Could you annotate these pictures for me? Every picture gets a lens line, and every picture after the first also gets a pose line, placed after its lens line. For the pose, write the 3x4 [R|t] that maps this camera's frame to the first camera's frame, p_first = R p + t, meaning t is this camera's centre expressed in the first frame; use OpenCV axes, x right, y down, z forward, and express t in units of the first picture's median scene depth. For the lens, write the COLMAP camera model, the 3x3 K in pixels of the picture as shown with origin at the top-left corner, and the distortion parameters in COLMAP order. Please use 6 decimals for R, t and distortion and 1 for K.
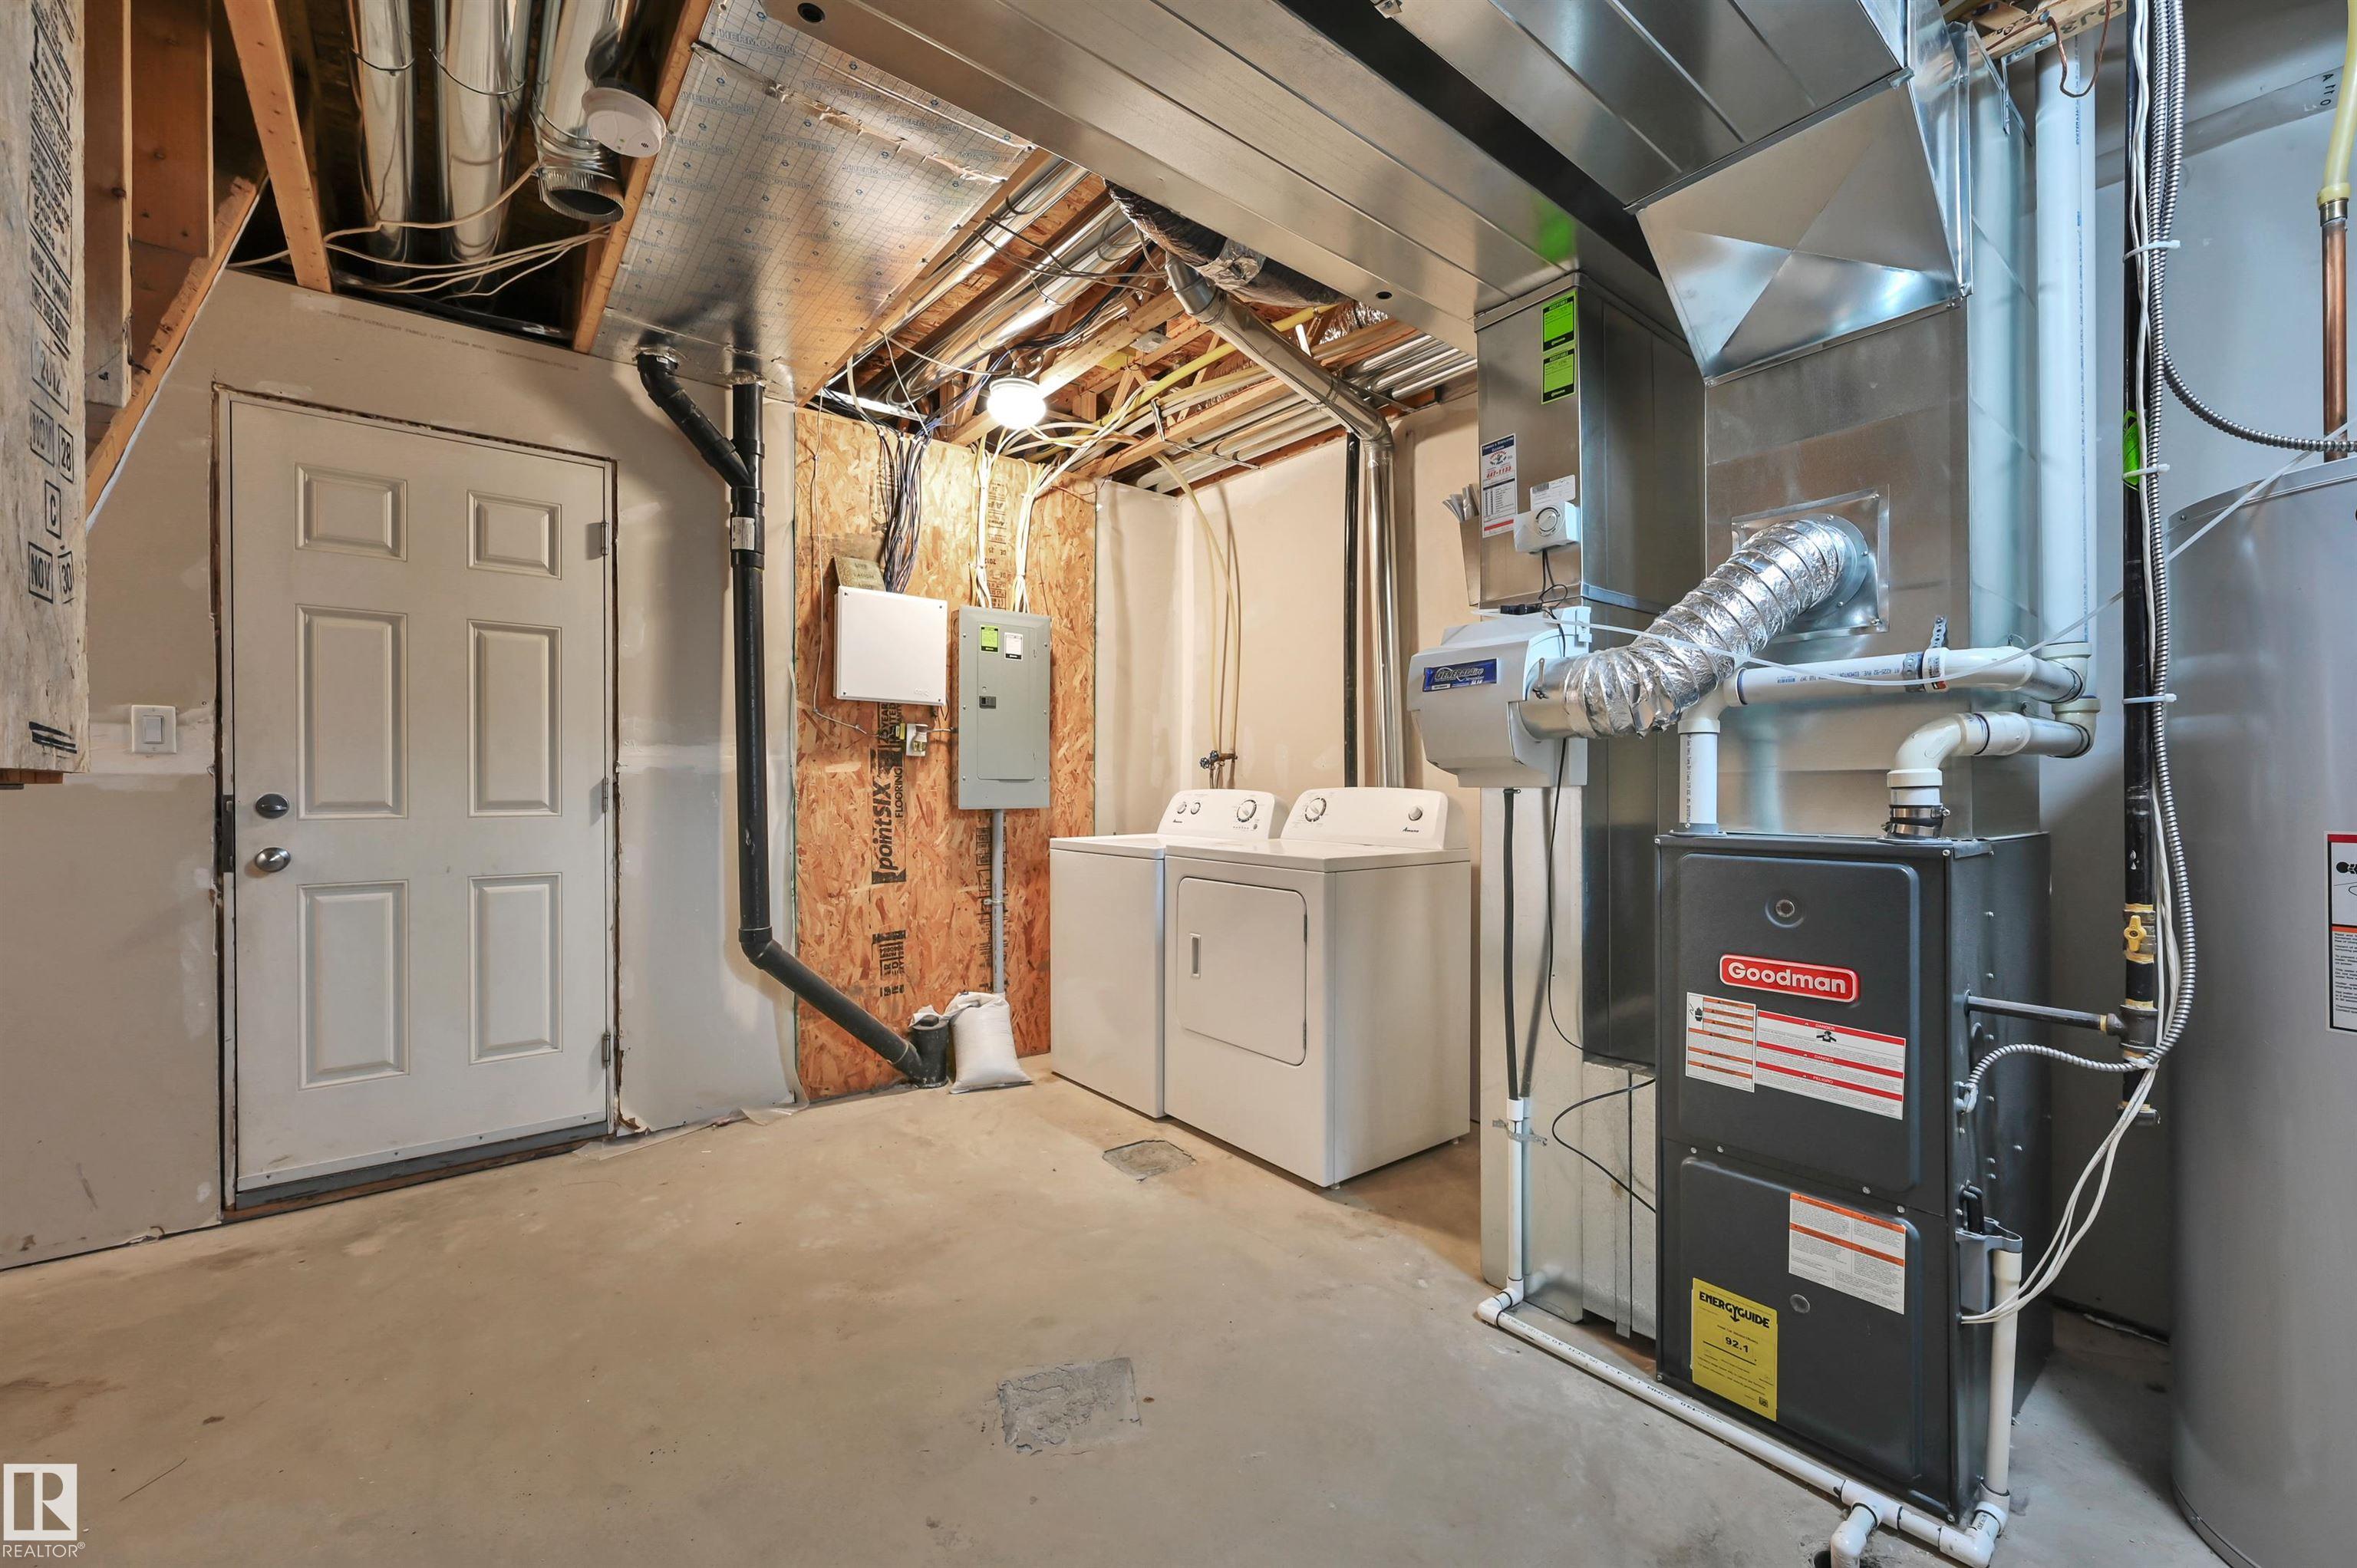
lens RADIAL K [[917.7, 0, 1178.5], [0, 917.7, 784.0], [0, 0, 1]] dist [-0.006880, -0.000135]
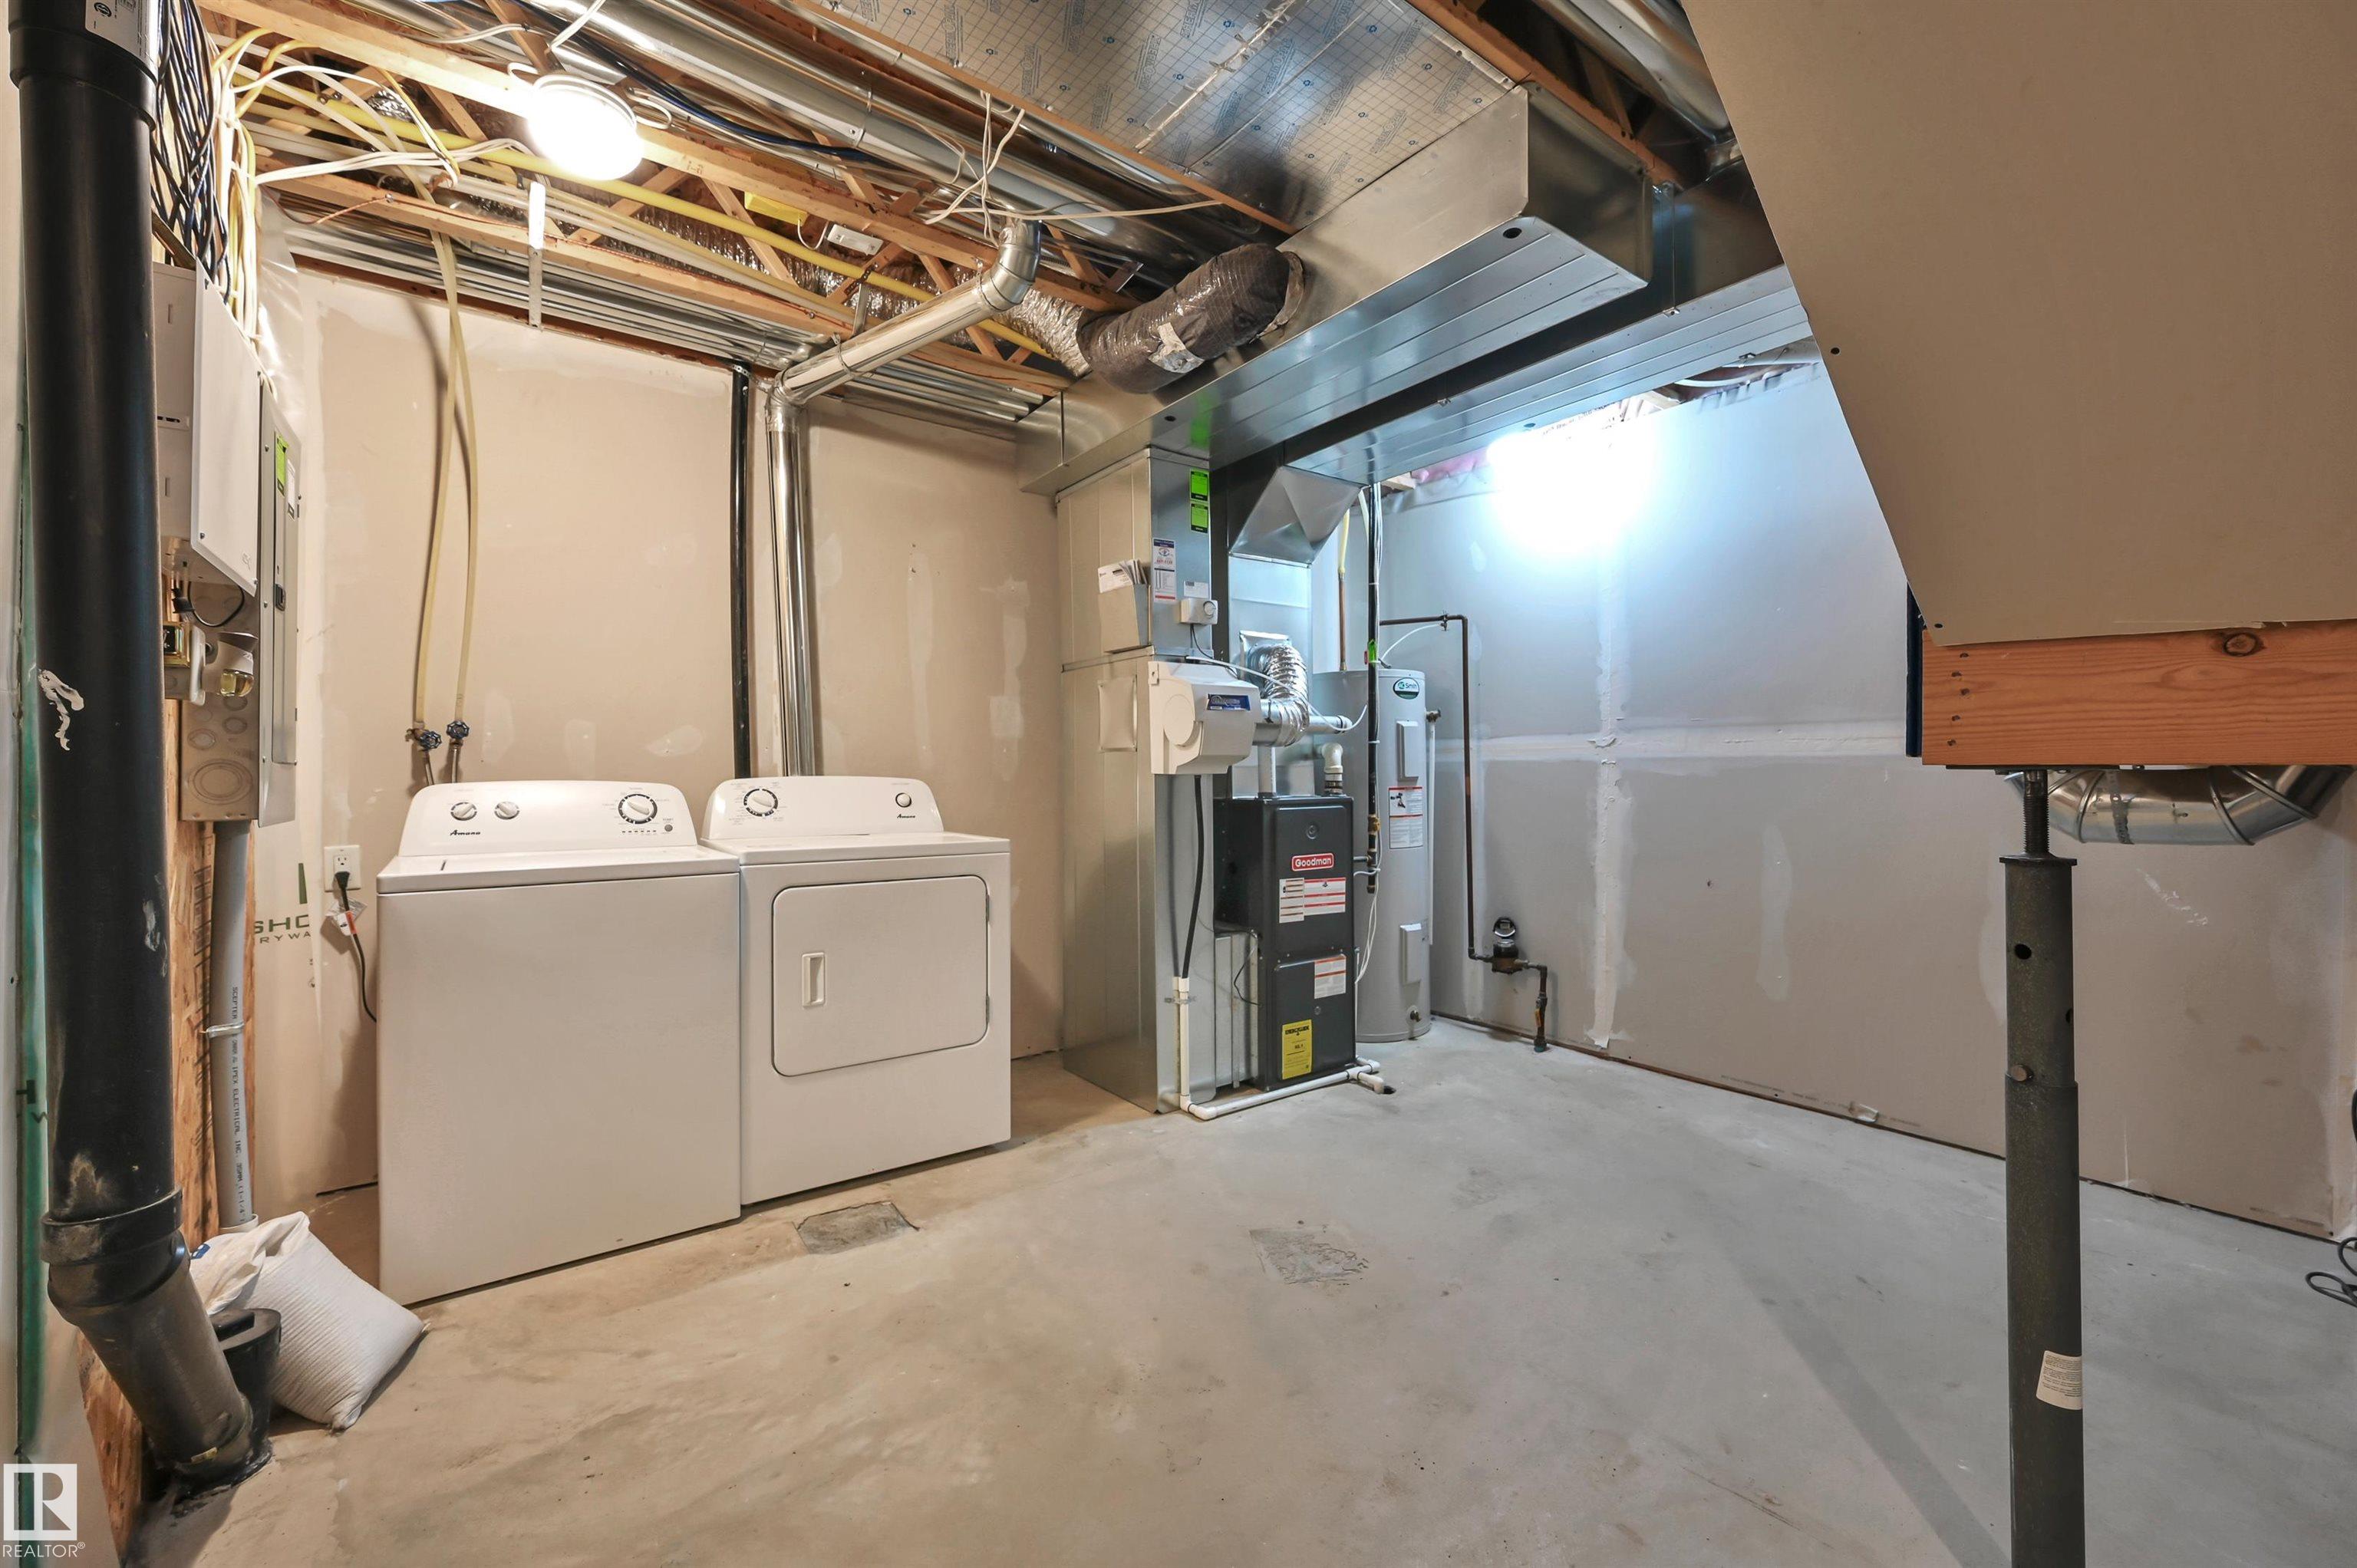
lens RADIAL K [[944.2, 0, 1193.4], [0, 944.2, 770.4], [0, 0, 1]] dist [-0.000138, -0.000051]
pose [[0.042231, 0.005479, 0.999093, -1.265390], [0.003305, 0.999979, -0.005624, 0.006538], [-0.999102, 0.003540, 0.042212, 0.959437]]
